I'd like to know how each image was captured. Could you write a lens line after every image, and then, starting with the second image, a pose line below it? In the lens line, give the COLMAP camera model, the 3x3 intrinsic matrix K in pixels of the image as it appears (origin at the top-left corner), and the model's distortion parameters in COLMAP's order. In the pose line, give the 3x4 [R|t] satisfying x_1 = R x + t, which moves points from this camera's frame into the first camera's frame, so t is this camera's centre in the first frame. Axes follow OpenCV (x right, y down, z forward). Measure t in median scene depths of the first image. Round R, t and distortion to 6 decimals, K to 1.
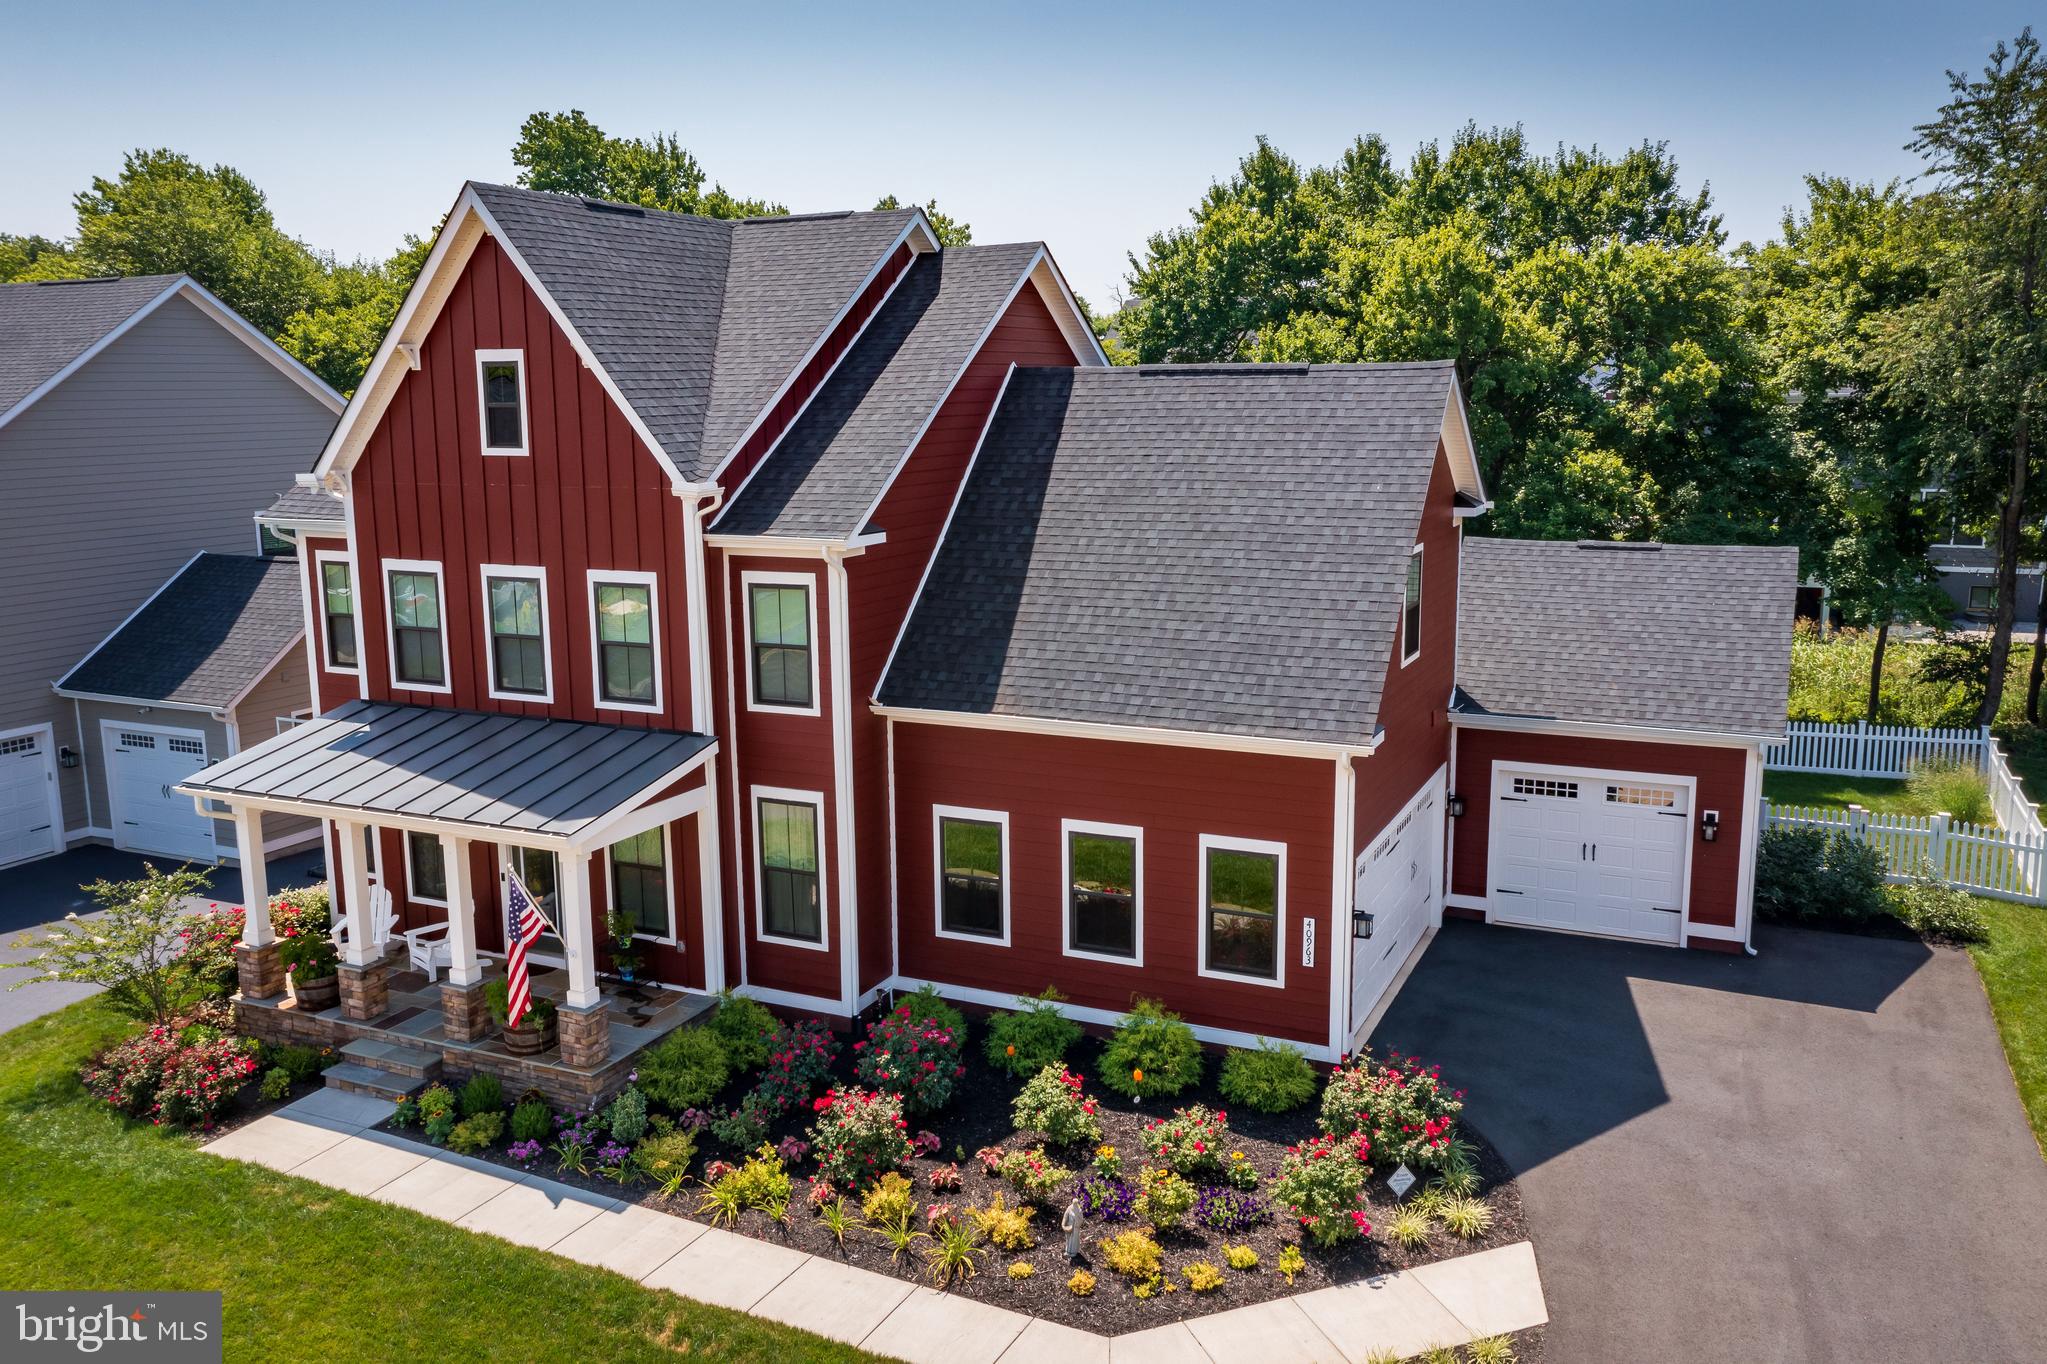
lens RADIAL K [[1628.5, 0, 1028.1], [0, 1628.5, 677.7], [0, 0, 1]] dist [-0.003830, 0.003833]
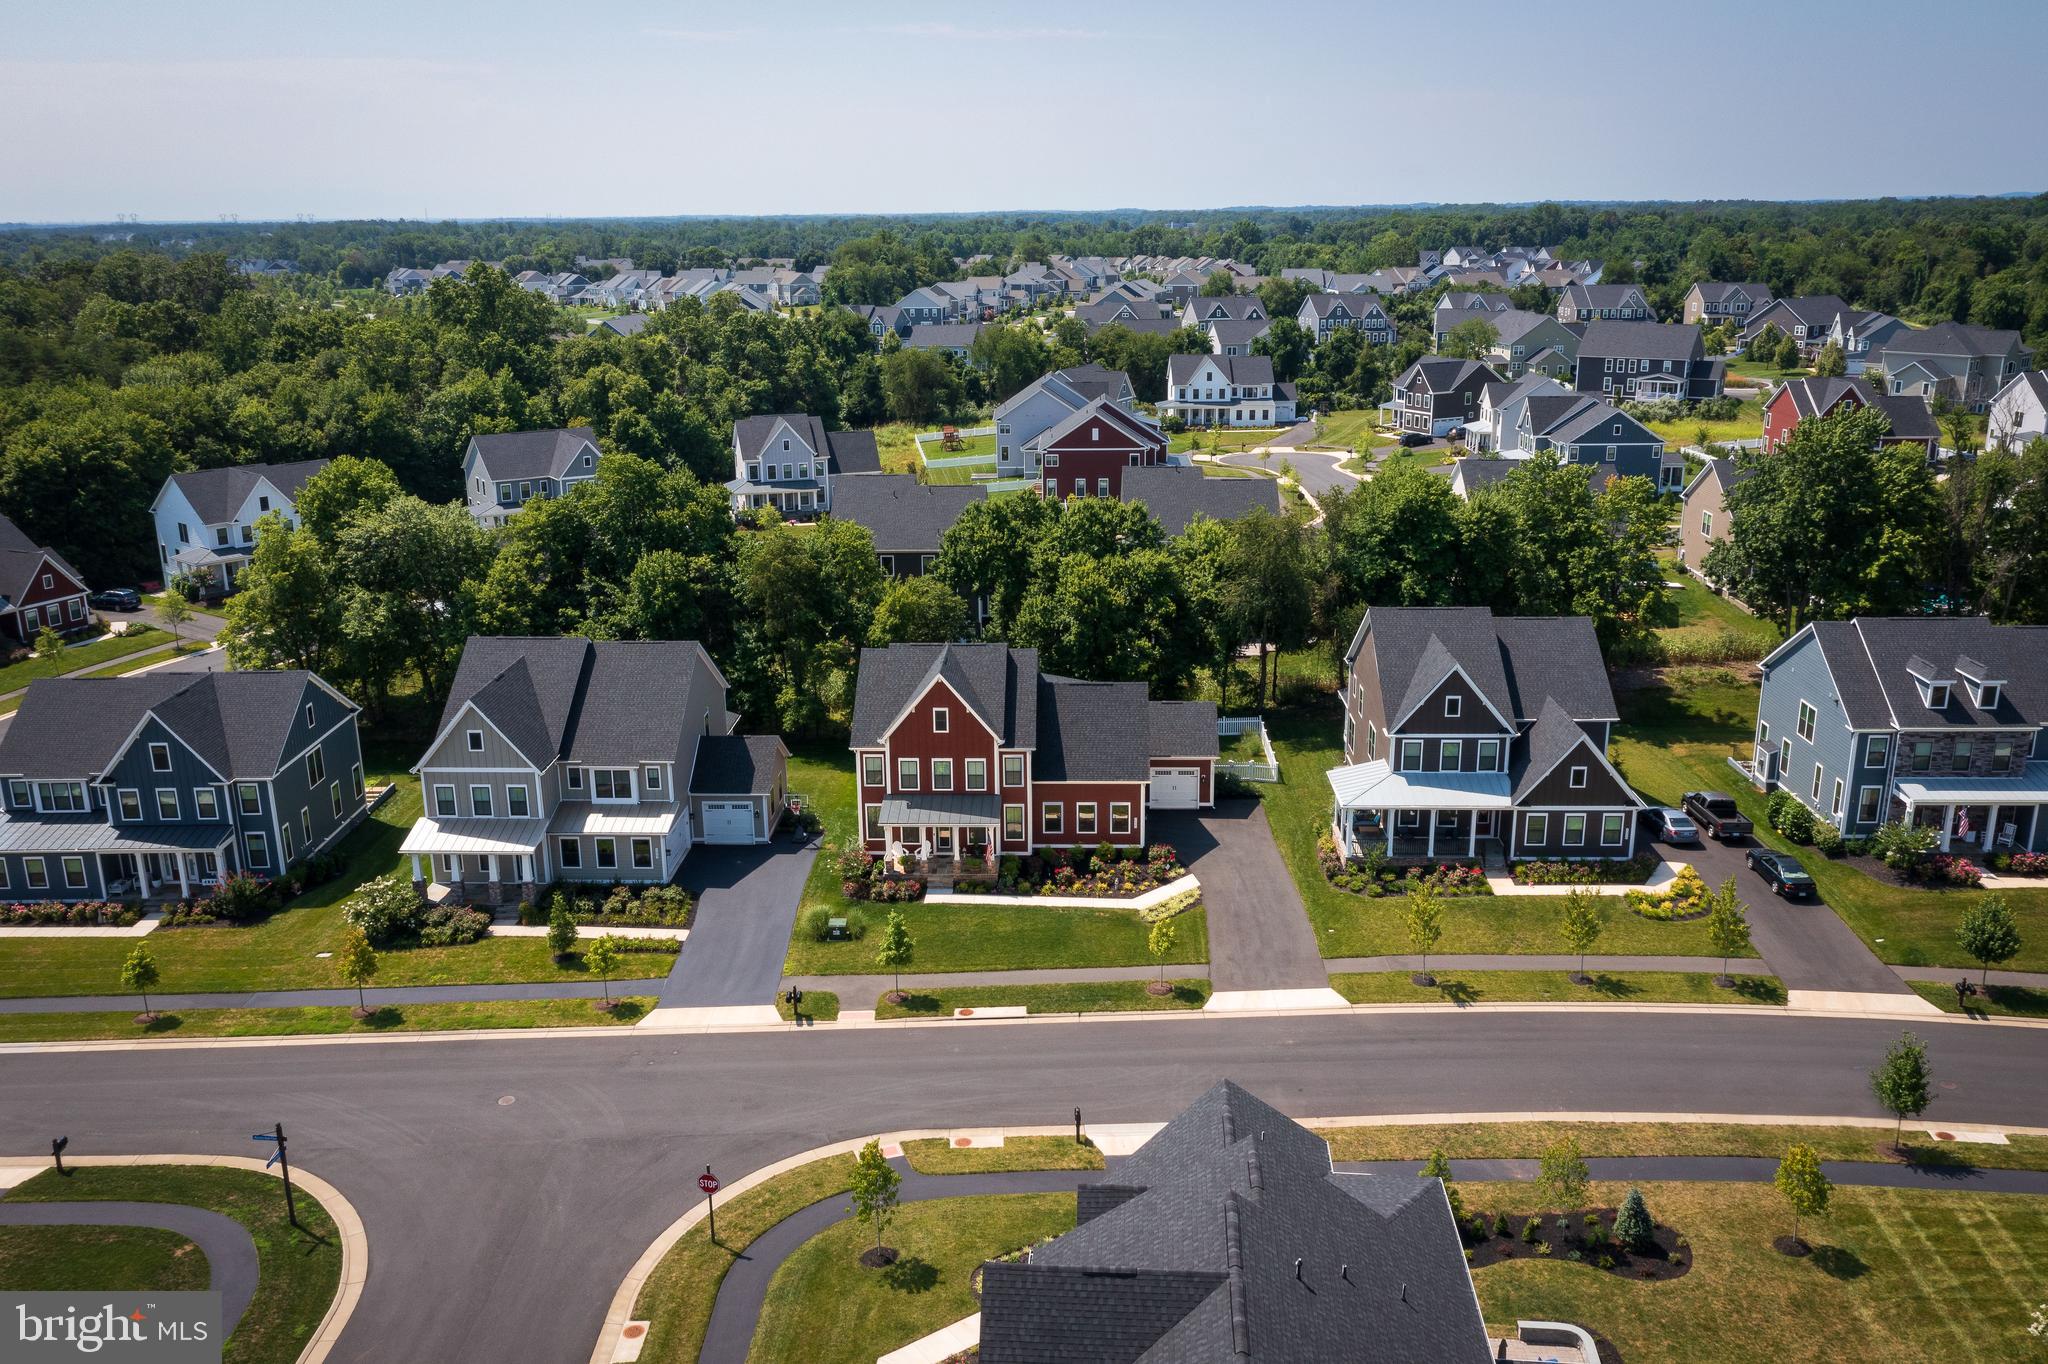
lens RADIAL K [[1629.3, 0, 1028.6], [0, 1629.3, 677.7], [0, 0, 1]] dist [-0.003830, 0.003833]
pose [[0.920627, -0.108377, 0.375100, -1.628844], [0.070496, 0.991054, 0.113321, -0.716259], [-0.384026, -0.077883, 0.920032, -2.807264]]
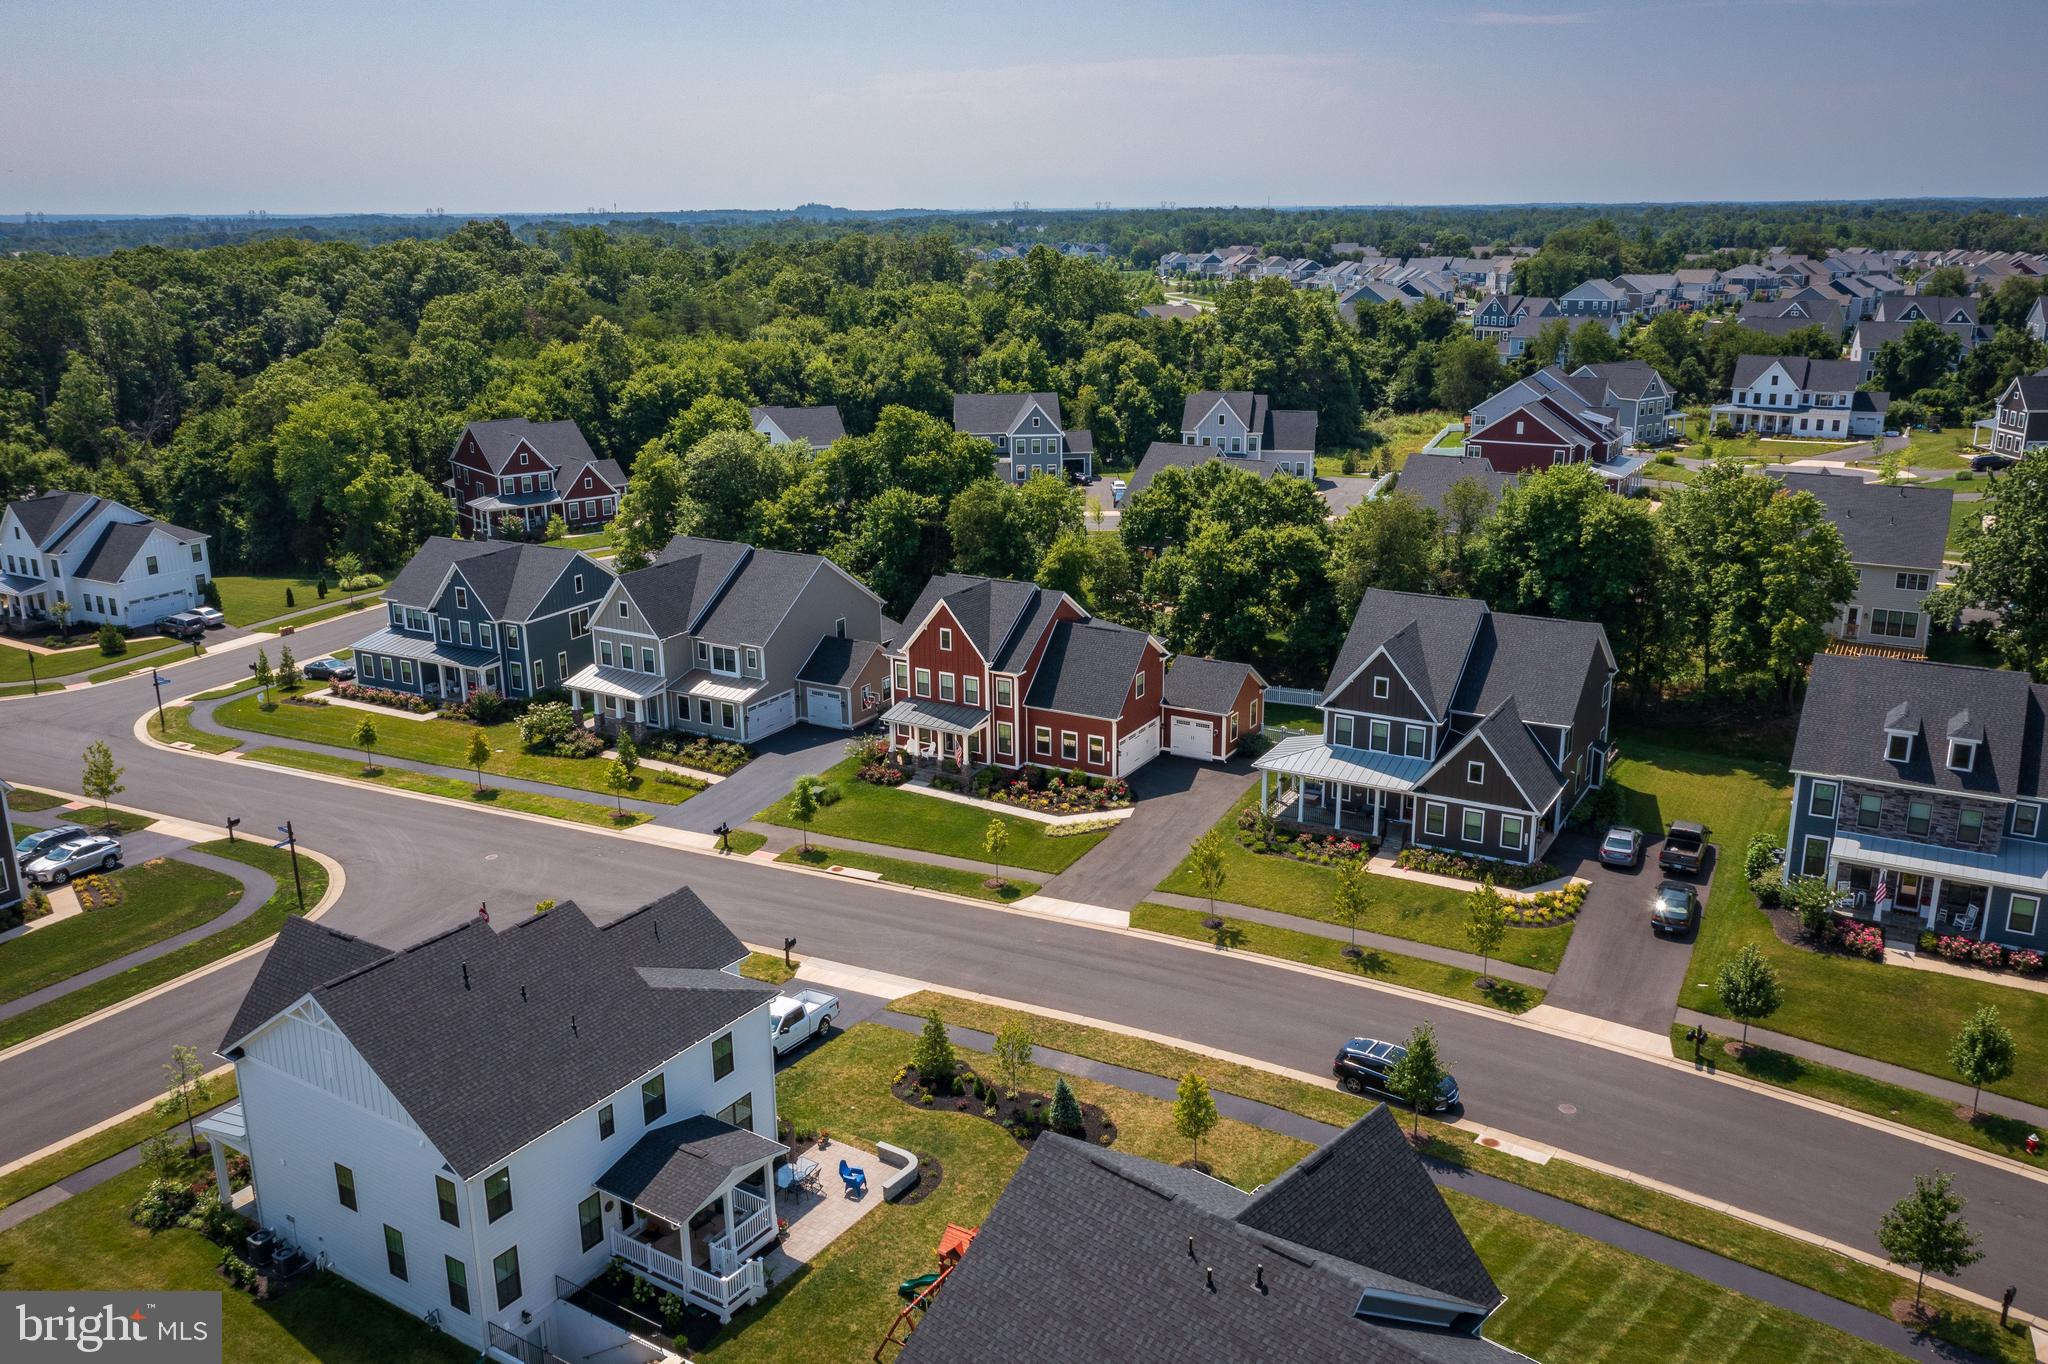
lens RADIAL K [[1629.3, 0, 1028.6], [0, 1629.3, 677.7], [0, 0, 1]] dist [-0.003830, 0.003833]
pose [[0.995753, 0.023807, -0.088932, 0.338818], [-0.014247, 0.994198, 0.106622, -0.563933], [0.090954, -0.104902, 0.990315, -3.664500]]
